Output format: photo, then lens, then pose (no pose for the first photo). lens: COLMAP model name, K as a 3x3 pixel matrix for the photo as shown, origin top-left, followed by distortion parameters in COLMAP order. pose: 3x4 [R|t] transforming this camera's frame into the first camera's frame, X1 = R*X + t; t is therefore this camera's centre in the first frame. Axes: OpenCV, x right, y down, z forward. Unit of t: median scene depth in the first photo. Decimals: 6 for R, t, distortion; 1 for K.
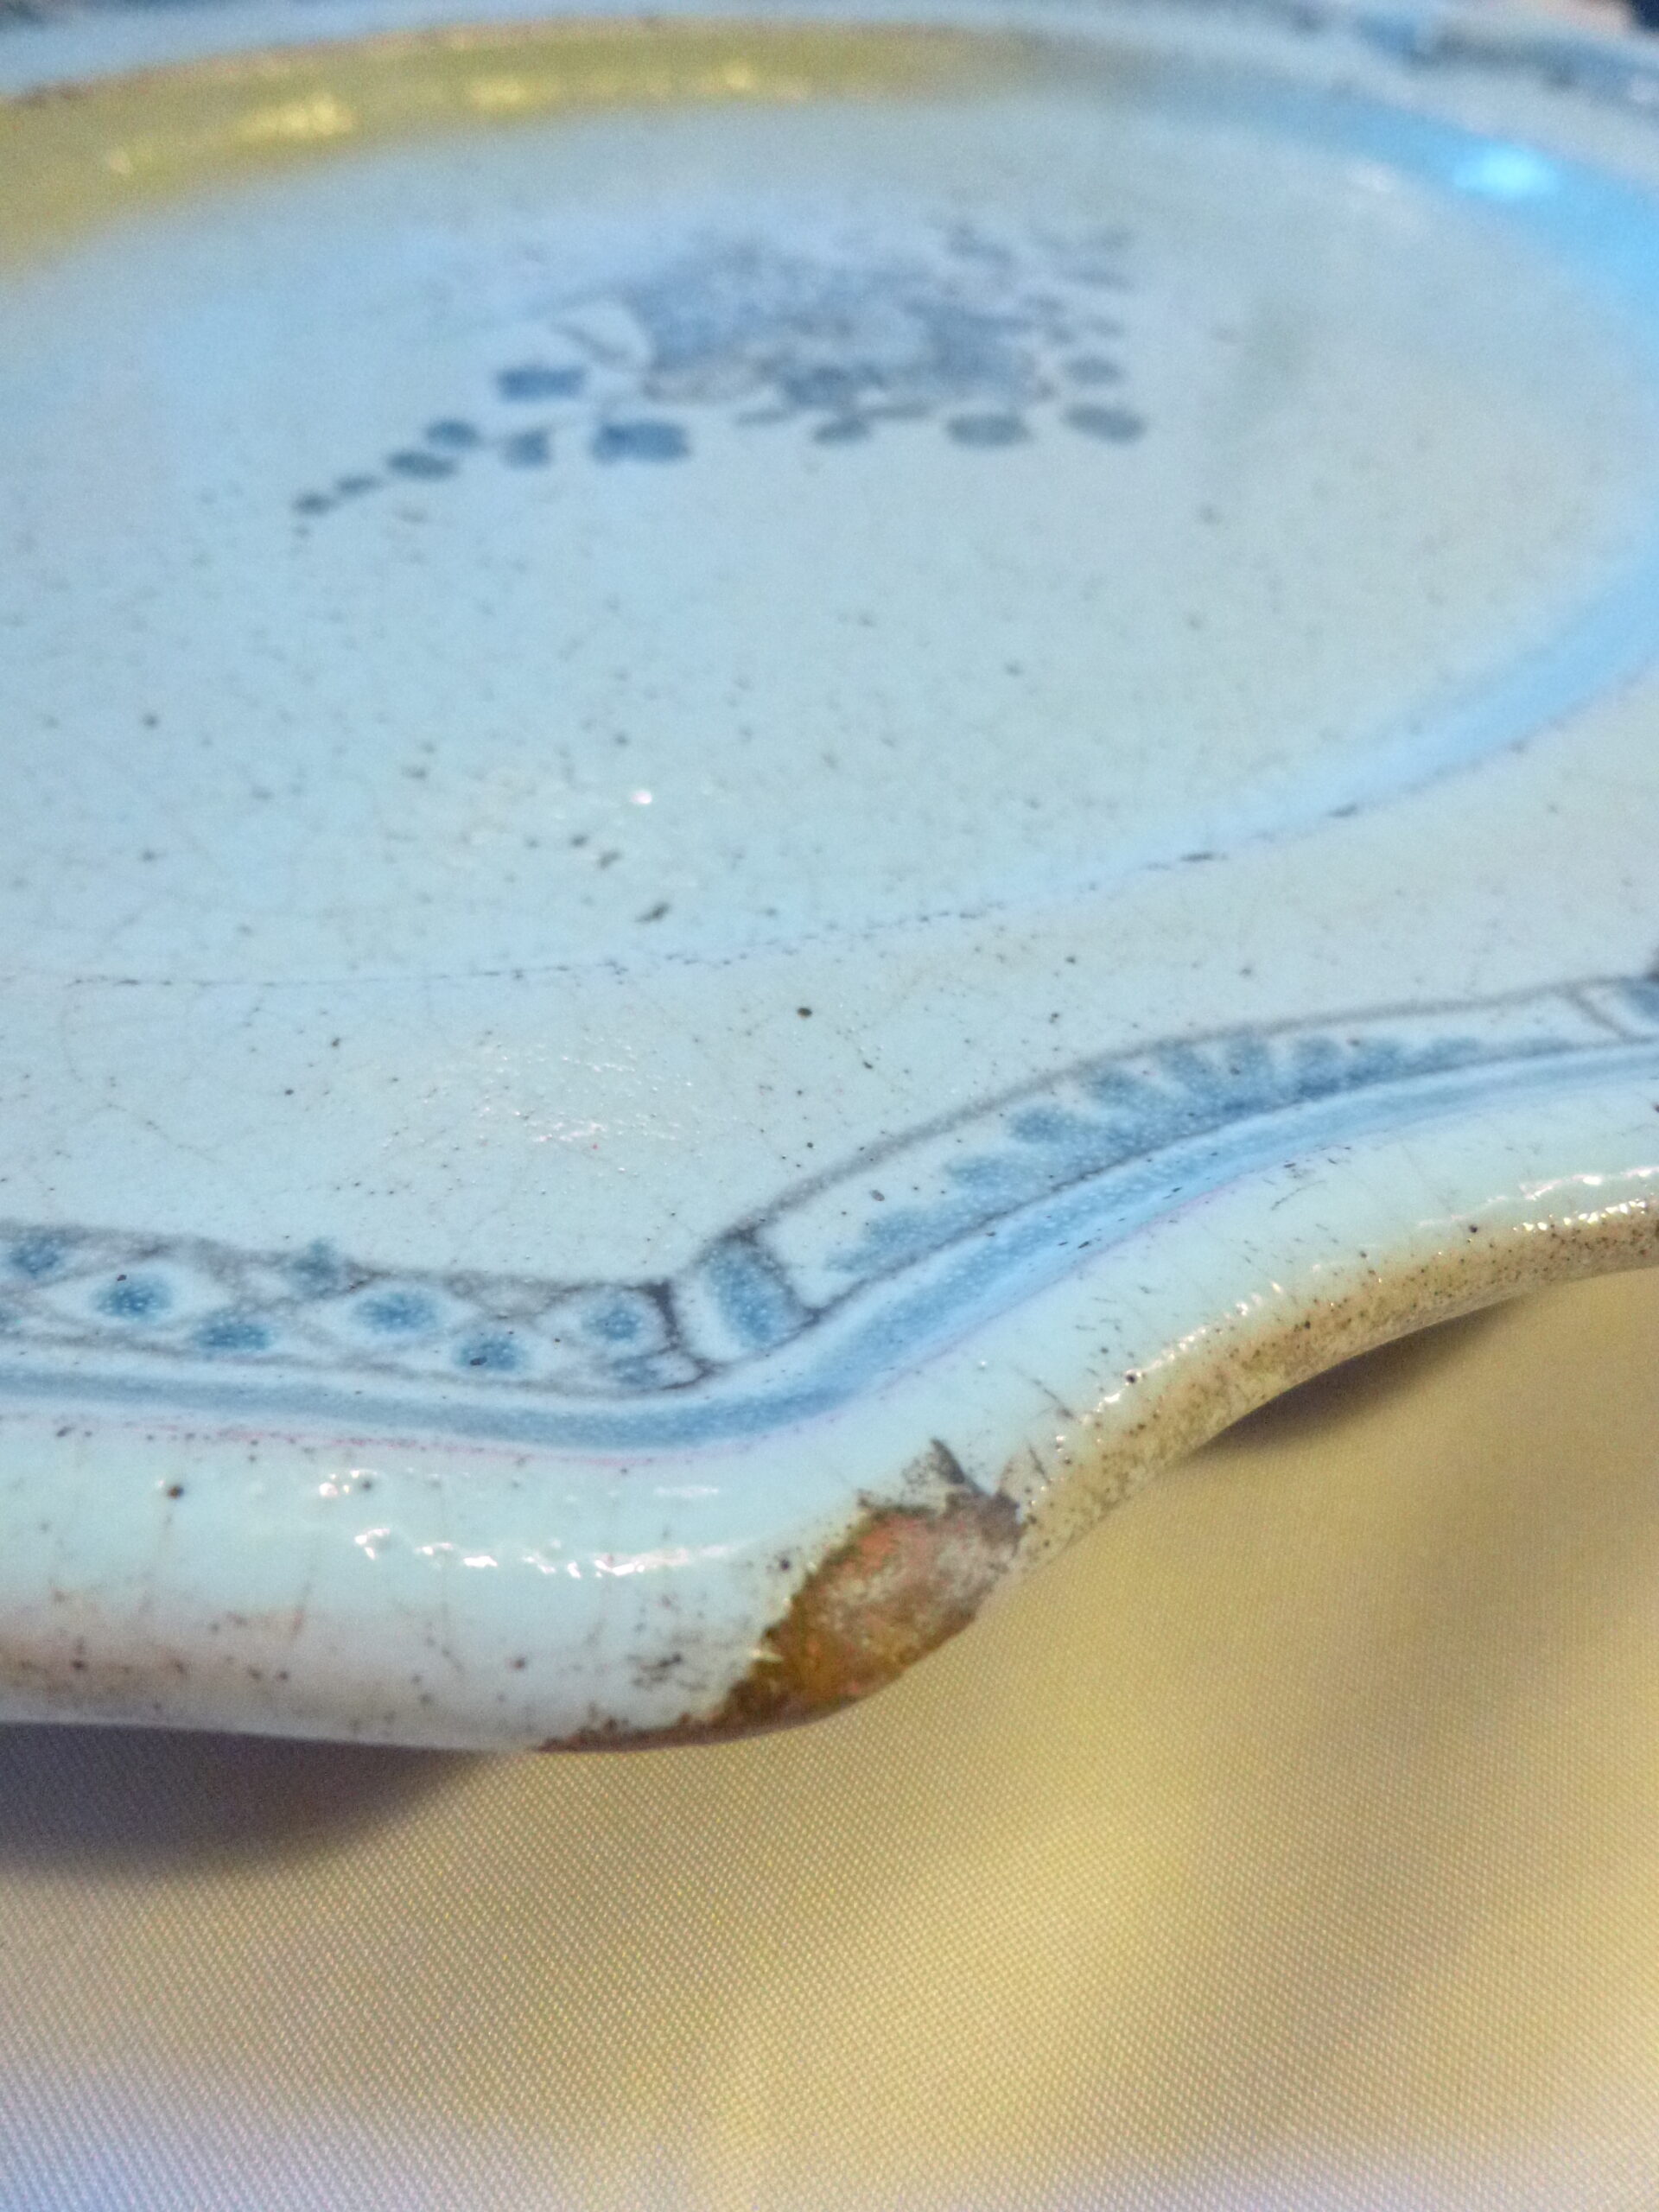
lens RADIAL K [[1665.9, 0, 837.8], [0, 1665.9, 1106.0], [0, 0, 1]] dist [-0.051348, 0.024641]
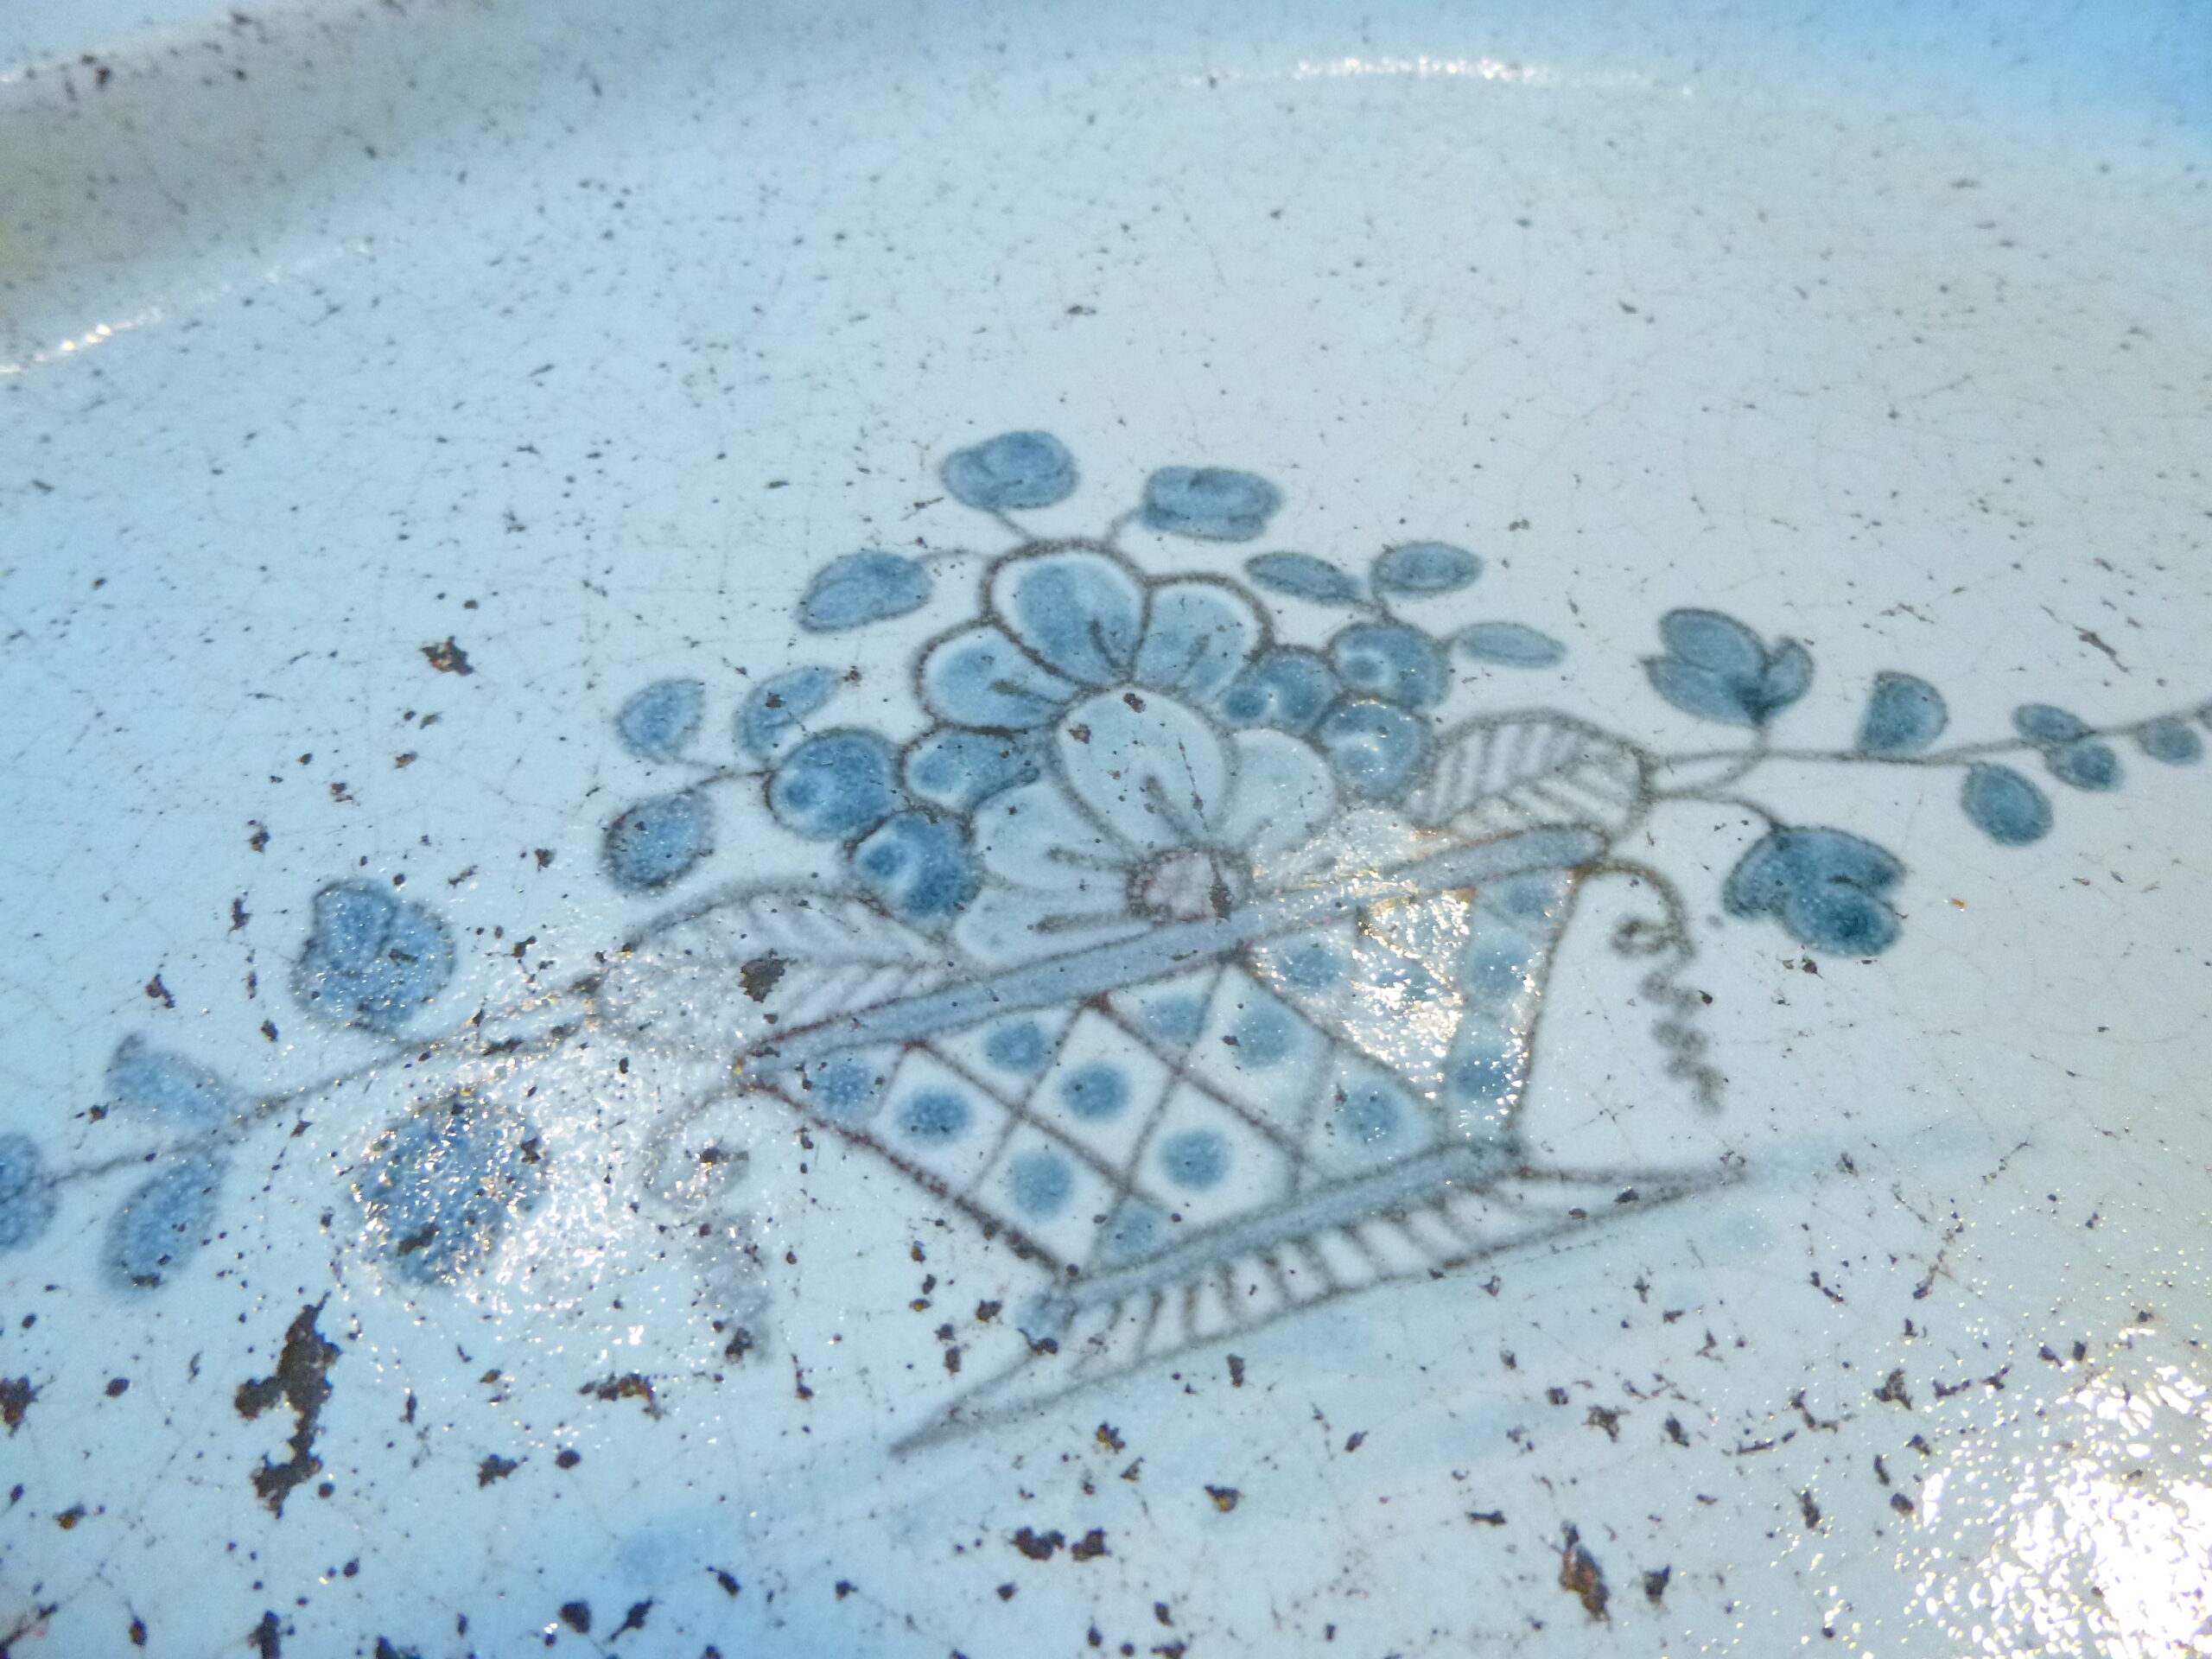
lens RADIAL K [[1665.9, 0, 1117.7], [0, 1665.9, 821.7], [0, 0, 1]] dist [-0.051348, 0.024641]
pose [[-0.803672, -0.519751, 0.289777, -0.332304], [0.364397, -0.044860, 0.930162, -2.506353], [-0.470453, 0.853139, 0.225448, 2.309777]]
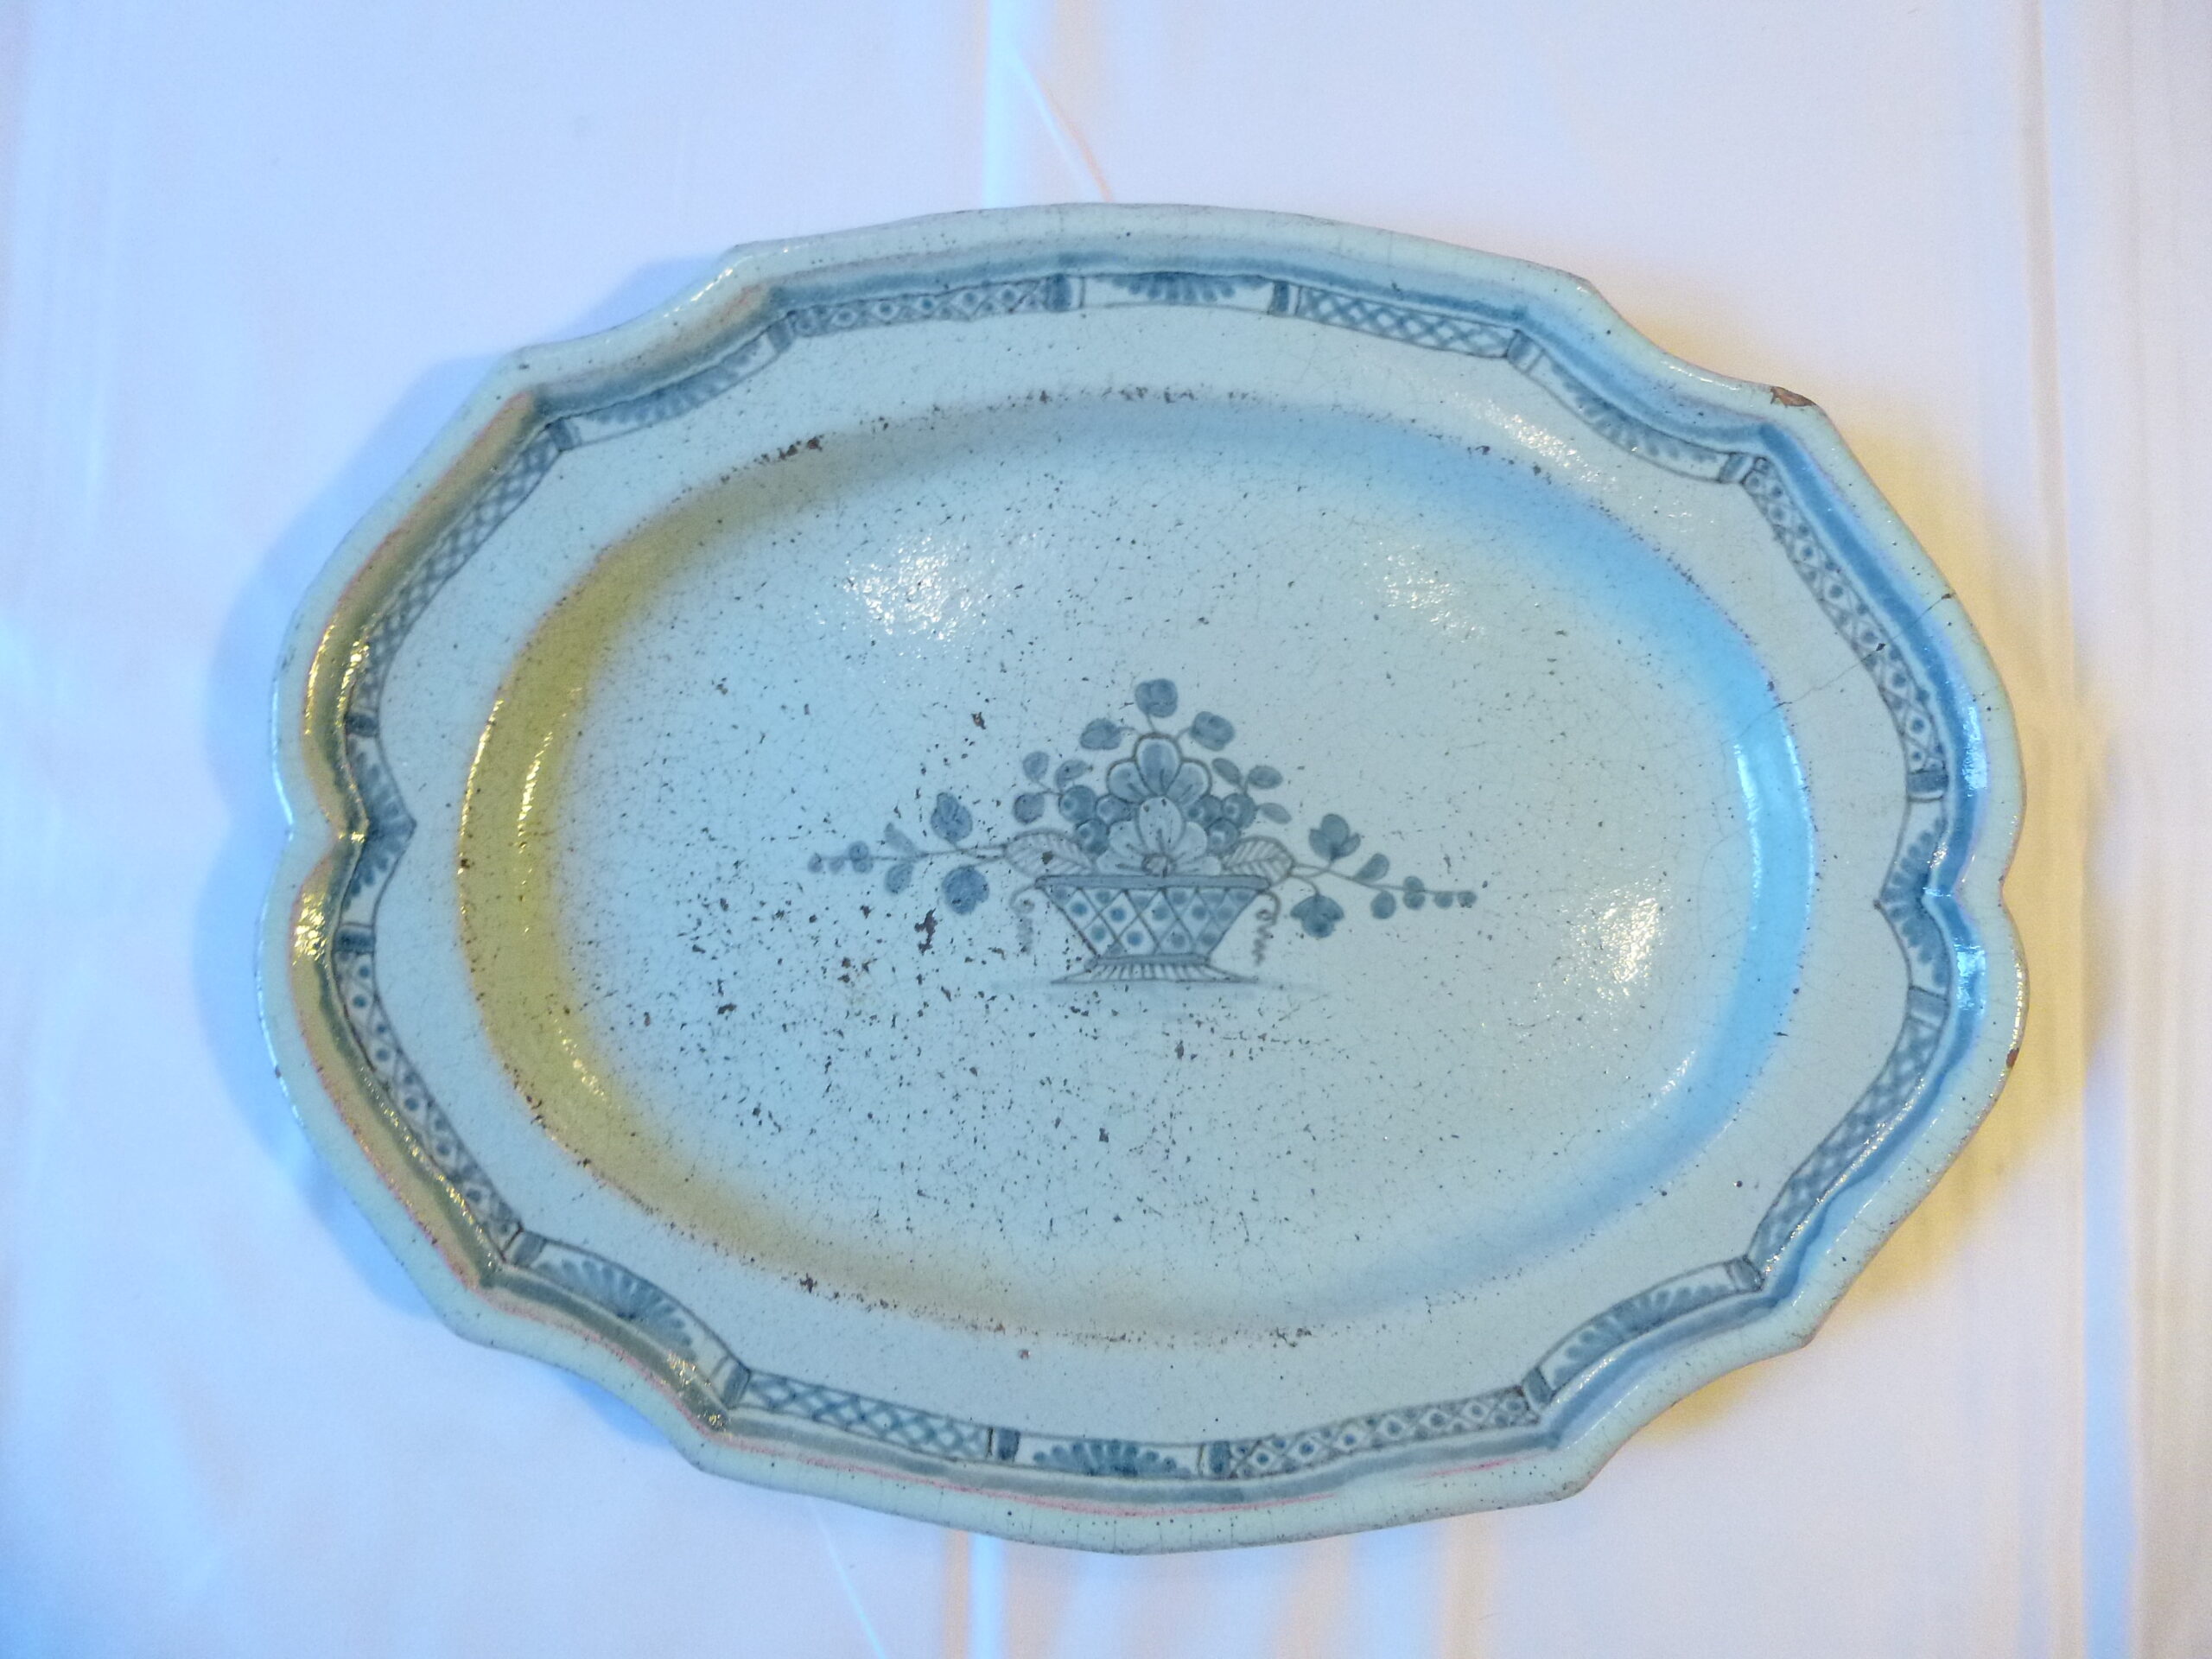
lens RADIAL K [[1665.9, 0, 1102.2], [0, 1665.9, 825.0], [0, 0, 1]] dist [-0.051348, 0.024641]
pose [[-0.582171, -0.811656, -0.047872, 0.429155], [0.506343, -0.407989, 0.759712, -5.169700], [-0.636155, 0.418043, 0.648496, -0.632621]]
